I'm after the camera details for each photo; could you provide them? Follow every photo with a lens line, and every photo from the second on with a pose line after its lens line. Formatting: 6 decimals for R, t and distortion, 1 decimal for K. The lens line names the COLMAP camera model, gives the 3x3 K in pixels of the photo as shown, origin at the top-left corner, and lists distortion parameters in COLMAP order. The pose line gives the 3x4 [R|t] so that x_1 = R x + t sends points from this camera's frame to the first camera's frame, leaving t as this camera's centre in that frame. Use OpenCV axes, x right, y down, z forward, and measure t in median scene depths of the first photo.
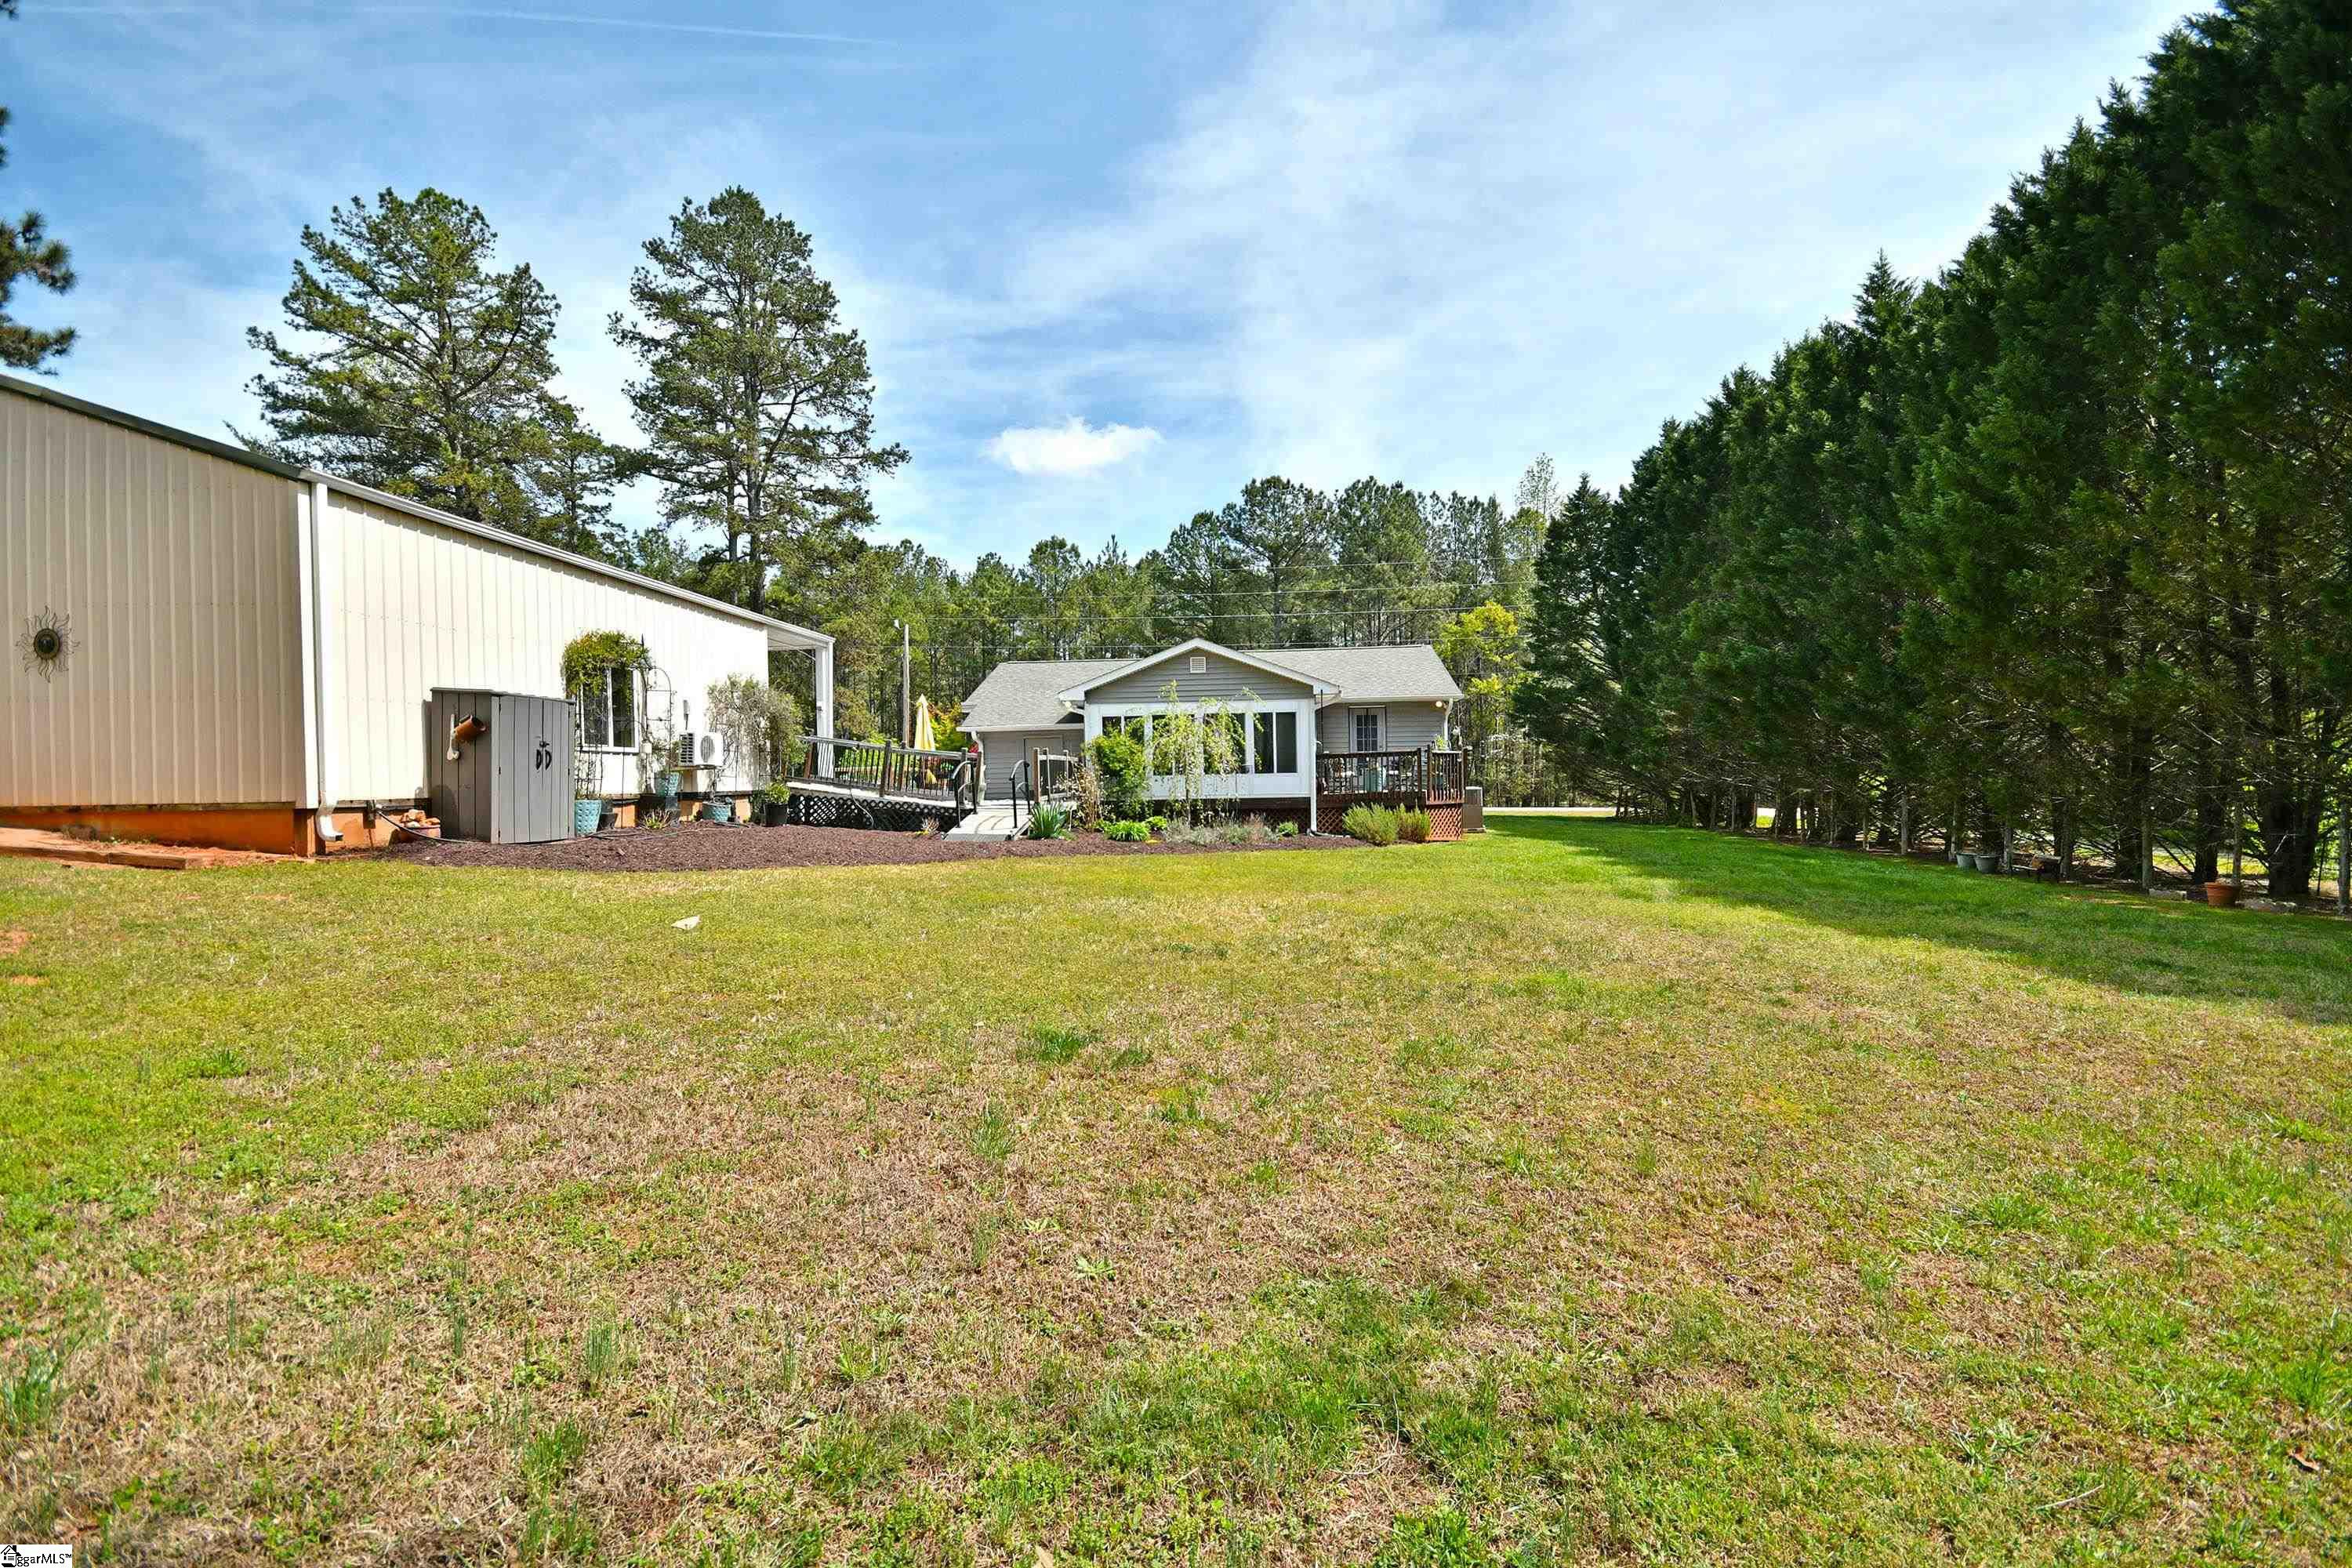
lens RADIAL K [[1064.3, 0, 1177.4], [0, 1064.3, 783.8], [0, 0, 1]] dist [0.005164, -0.002900]
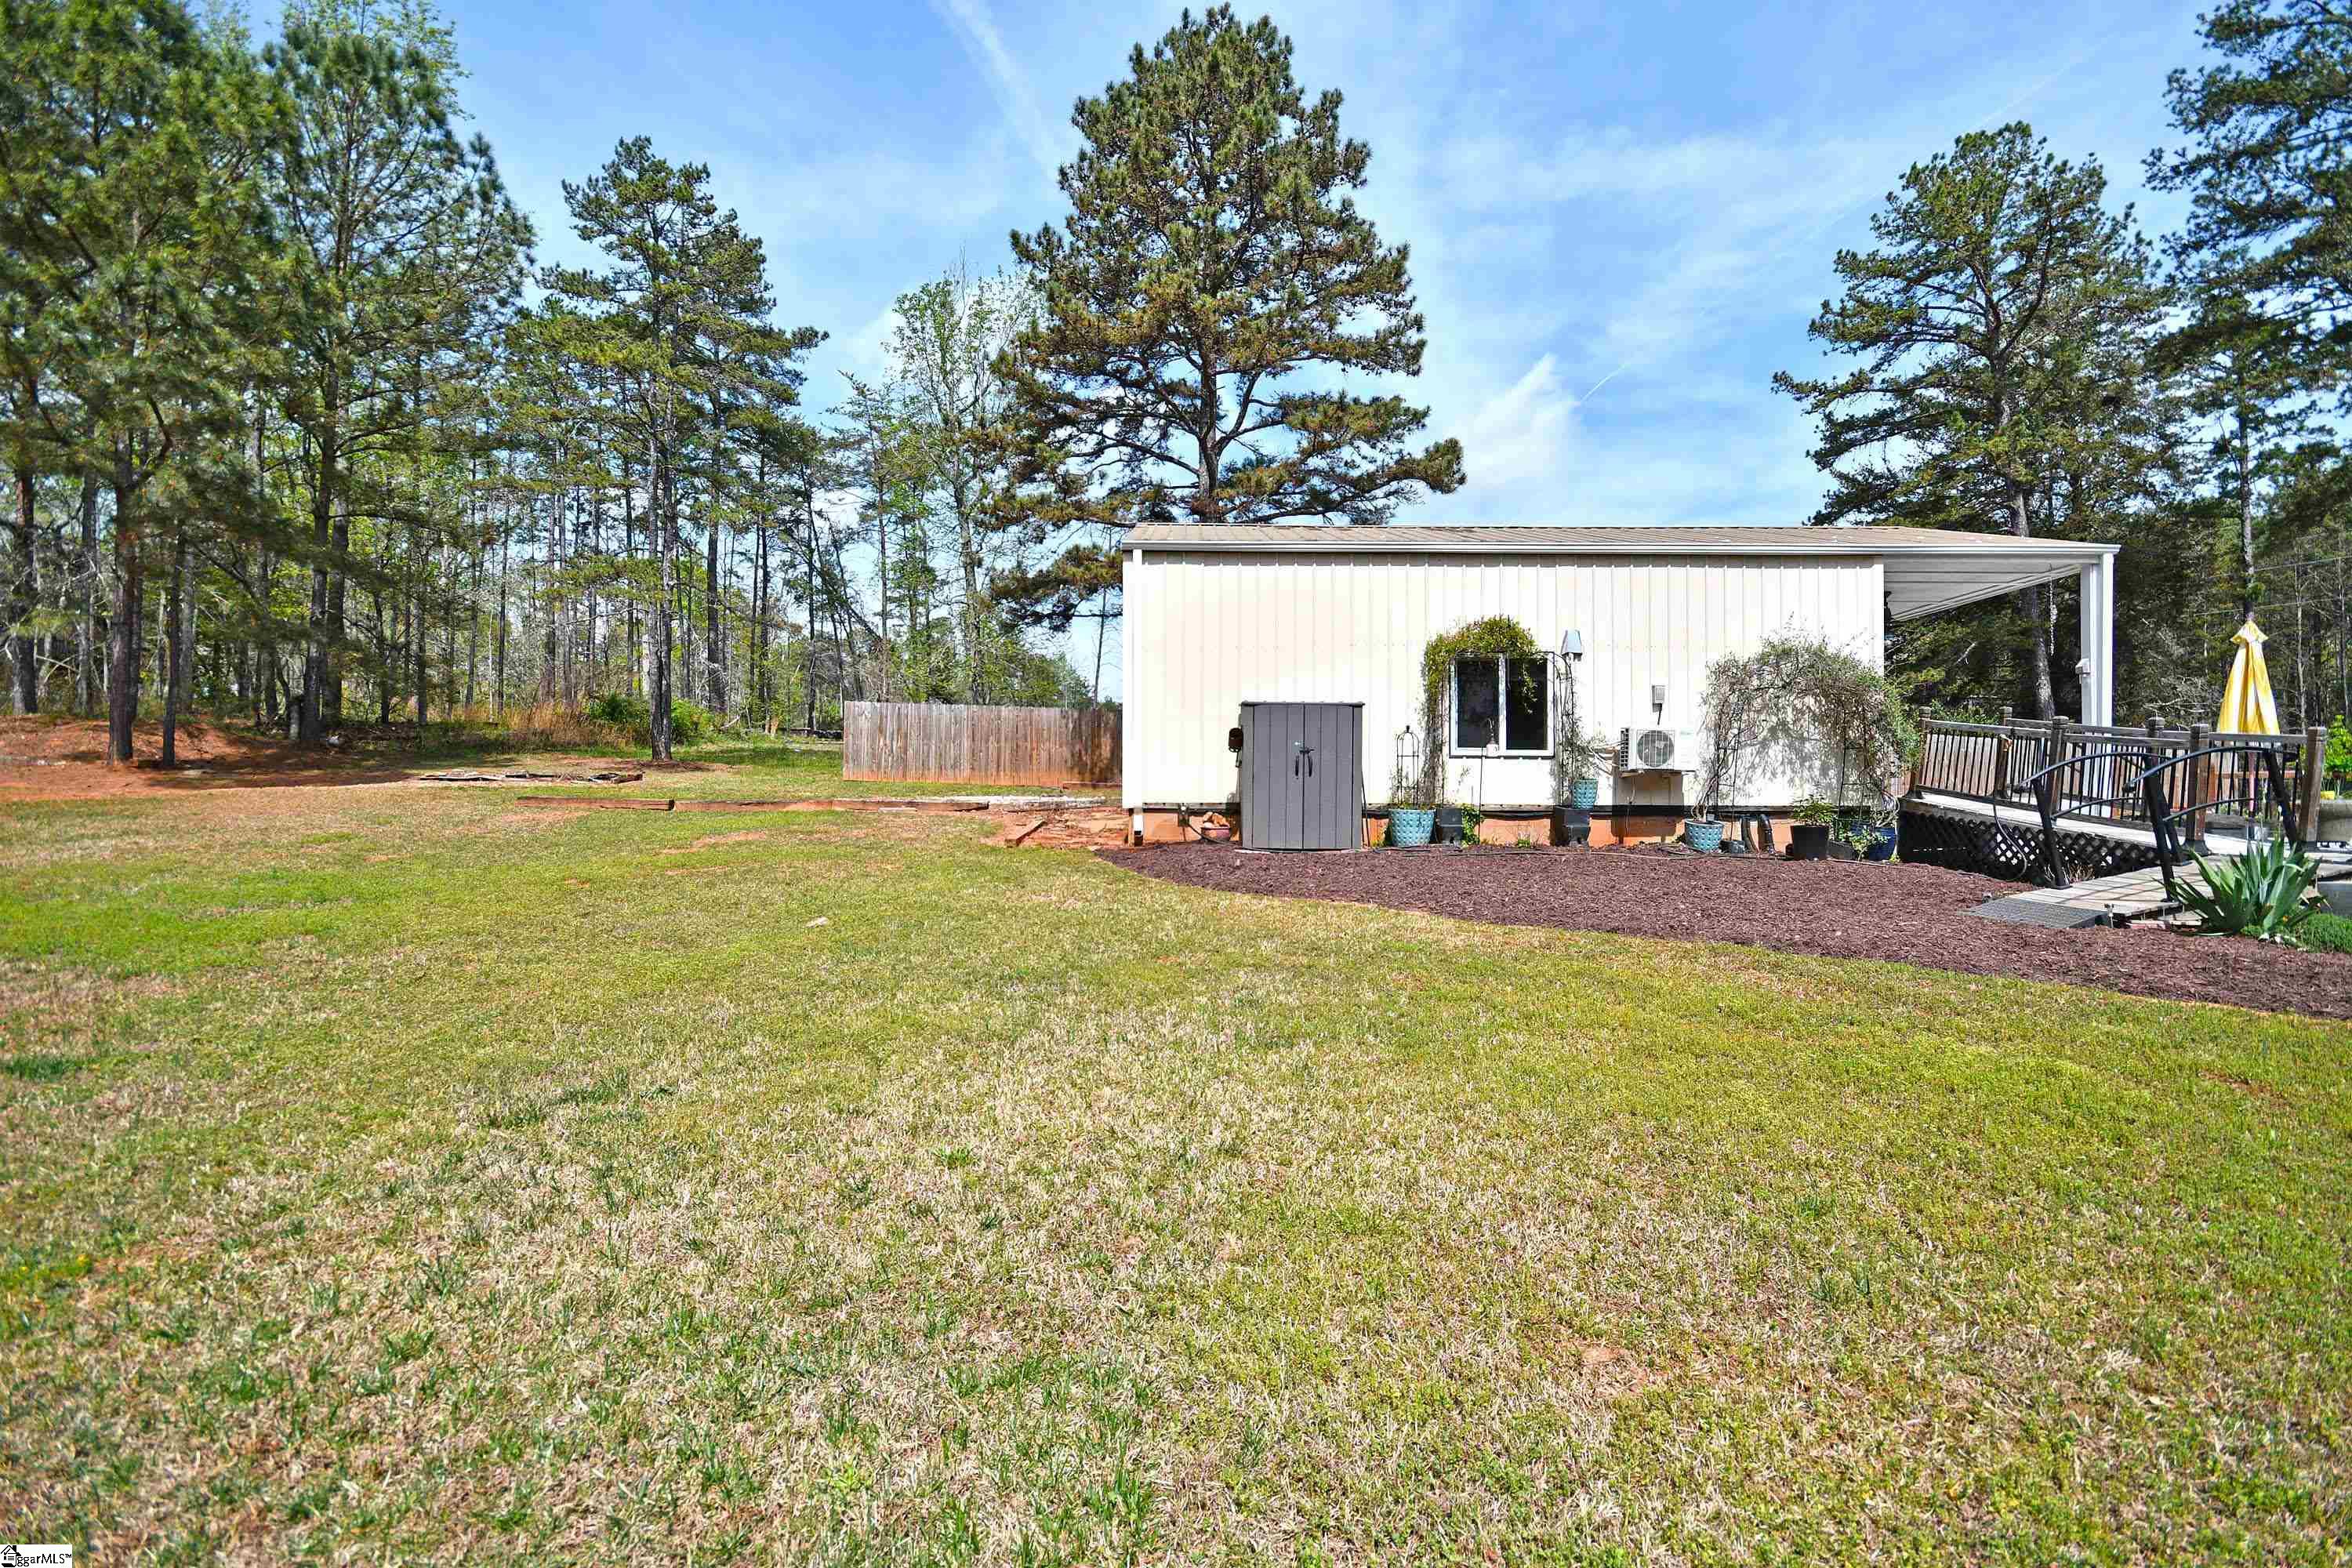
lens RADIAL K [[1064.3, 0, 1197.5], [0, 1064.3, 789.9], [0, 0, 1]] dist [0.005164, -0.002900]
pose [[0.090138, -0.001268, -0.995928, 0.137269], [-0.011398, 0.999932, -0.002304, 0.001046], [0.995864, 0.011560, 0.090118, 0.295239]]
